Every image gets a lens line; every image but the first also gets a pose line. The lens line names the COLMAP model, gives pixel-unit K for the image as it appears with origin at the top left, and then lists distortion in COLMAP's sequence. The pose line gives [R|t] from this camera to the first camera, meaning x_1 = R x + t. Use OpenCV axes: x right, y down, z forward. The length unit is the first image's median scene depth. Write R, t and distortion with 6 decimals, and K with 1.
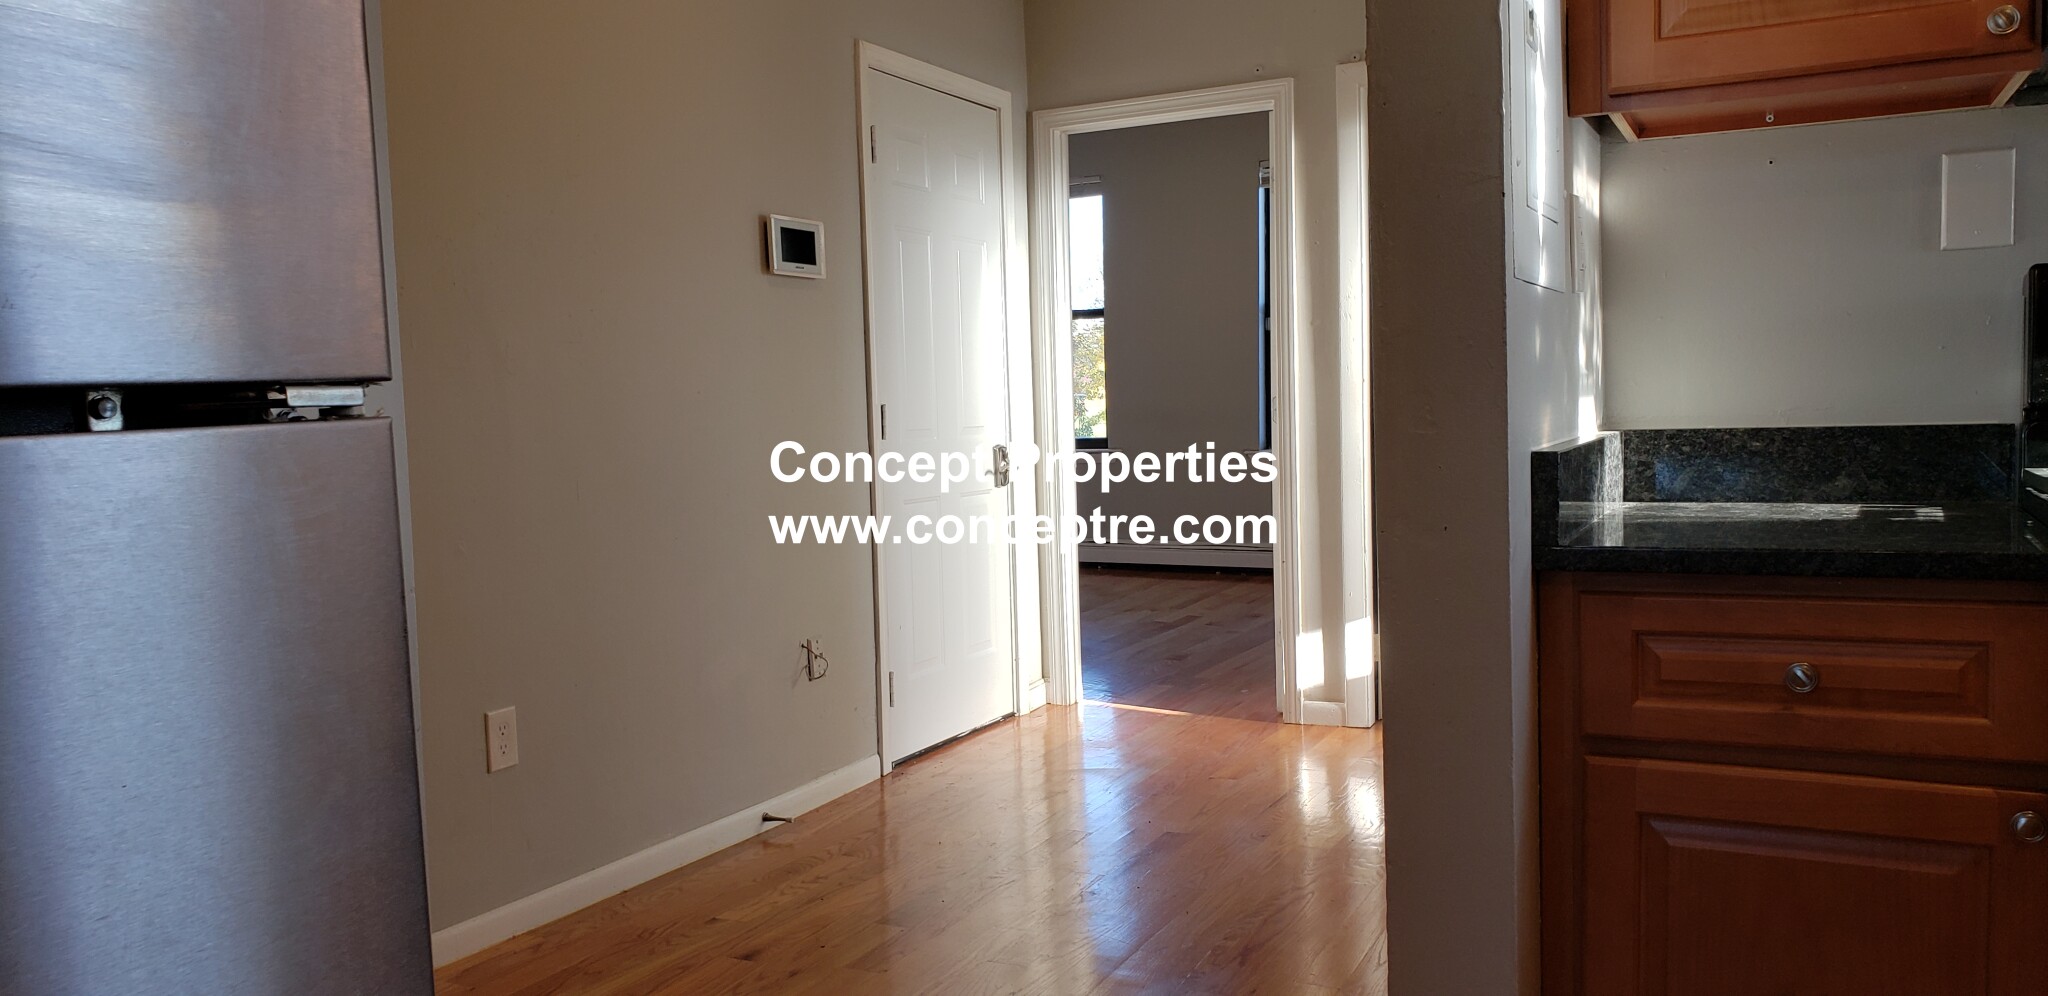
lens RADIAL K [[1636.6, 0, 1027.3], [0, 1636.6, 495.6], [0, 0, 1]] dist [0.096230, -0.039626]
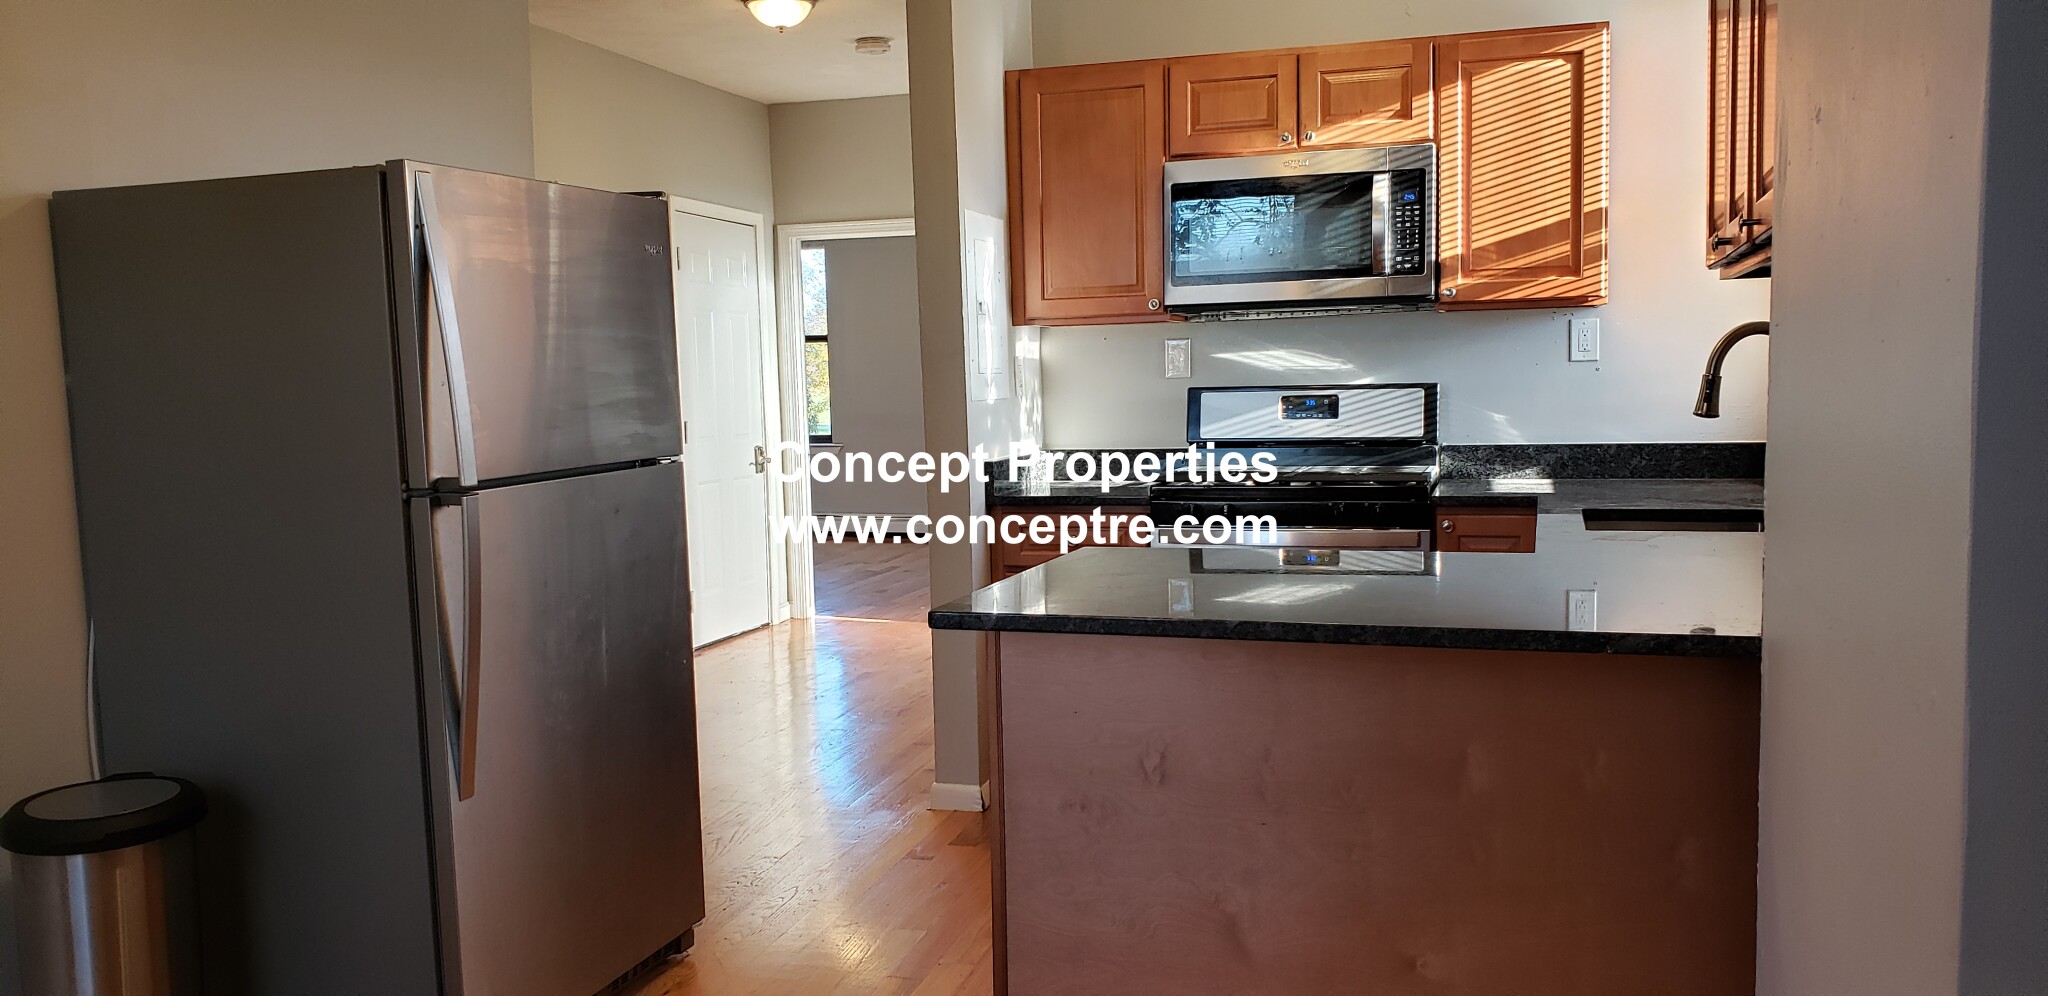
lens RADIAL K [[1636.6, 0, 1014.7], [0, 1636.6, 553.8], [0, 0, 1]] dist [0.096230, -0.039626]
pose [[0.987397, -0.010614, 0.157905, -0.055862], [0.003271, 0.998904, 0.046690, -0.002082], [-0.158228, -0.045586, 0.986350, -1.293360]]
